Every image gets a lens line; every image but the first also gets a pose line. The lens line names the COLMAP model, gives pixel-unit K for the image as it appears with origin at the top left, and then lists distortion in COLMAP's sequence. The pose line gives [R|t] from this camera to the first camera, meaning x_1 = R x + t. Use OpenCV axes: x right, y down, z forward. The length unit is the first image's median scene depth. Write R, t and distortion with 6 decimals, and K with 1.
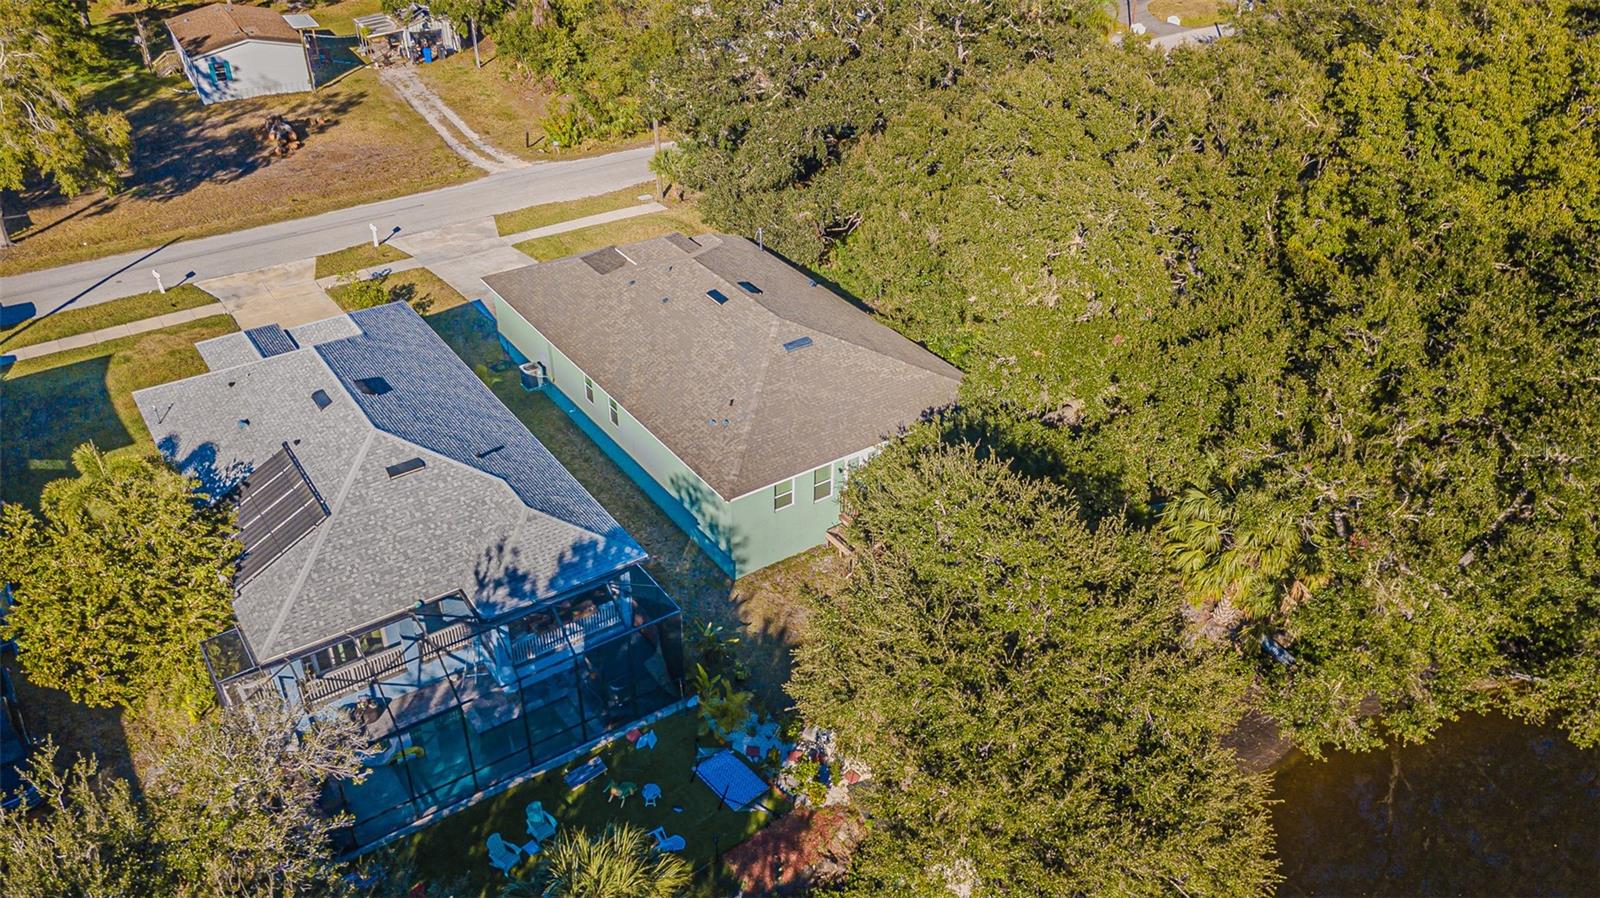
lens RADIAL K [[1207.1, 0, 800.0], [0, 1207.1, 449.0], [0, 0, 1]] dist [0.032270, 0.000180]
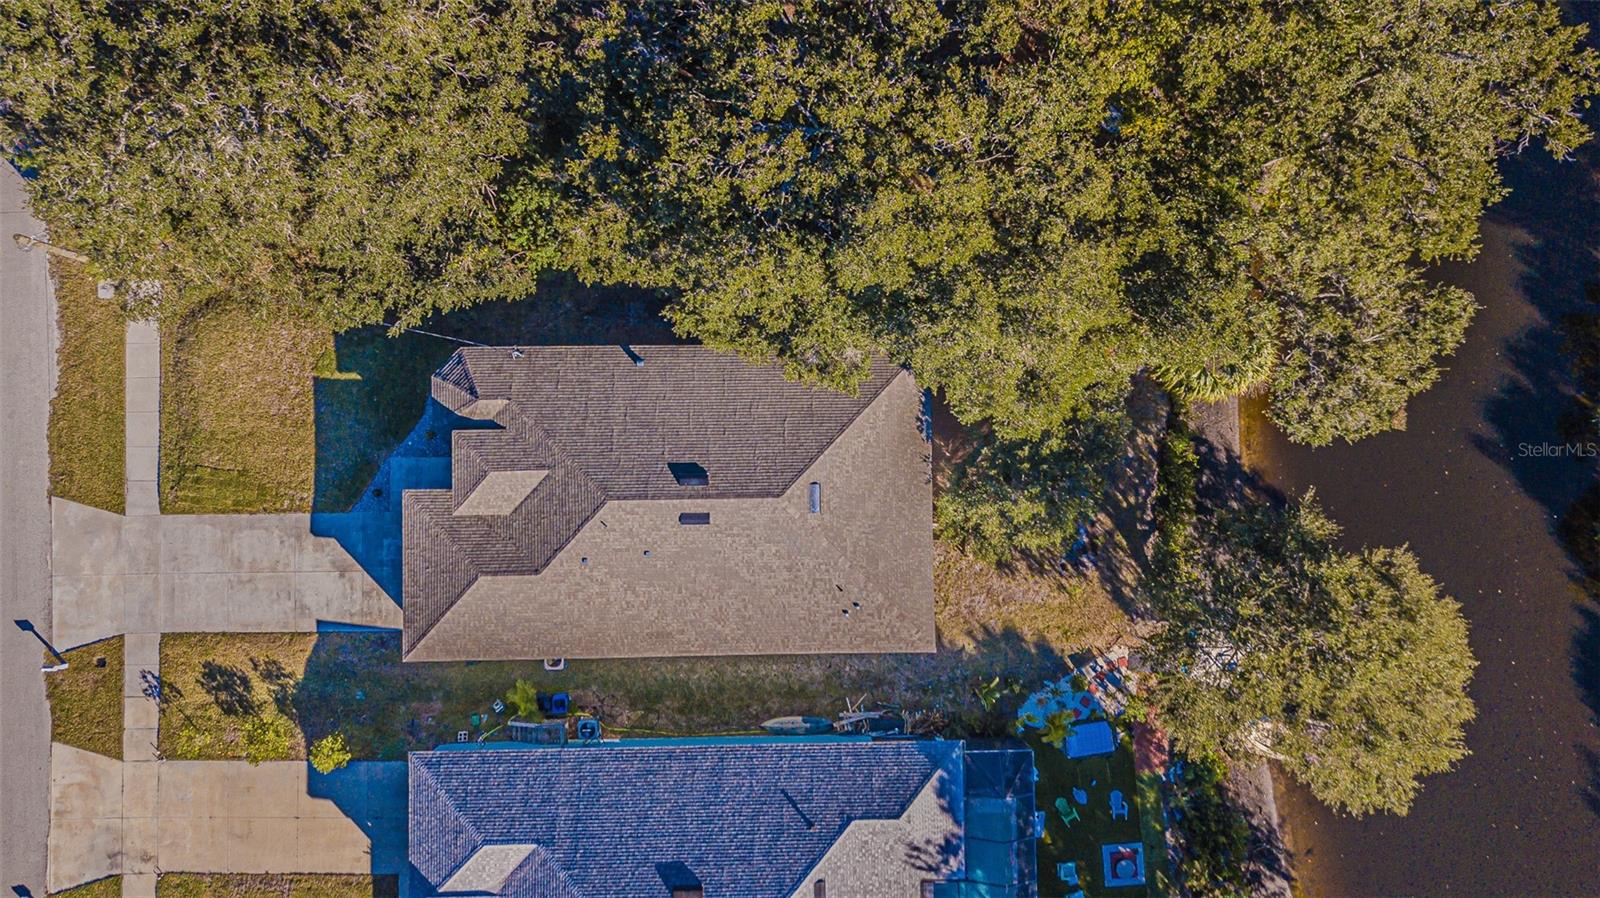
lens RADIAL K [[1215.8, 0, 741.5], [0, 1215.8, 448.4], [0, 0, 1]] dist [0.033555, 0.002780]
pose [[0.557941, -0.829753, 0.014559, -0.017966], [0.444849, 0.313842, 0.838816, -1.095095], [-0.700580, -0.461533, 0.544220, 0.566924]]
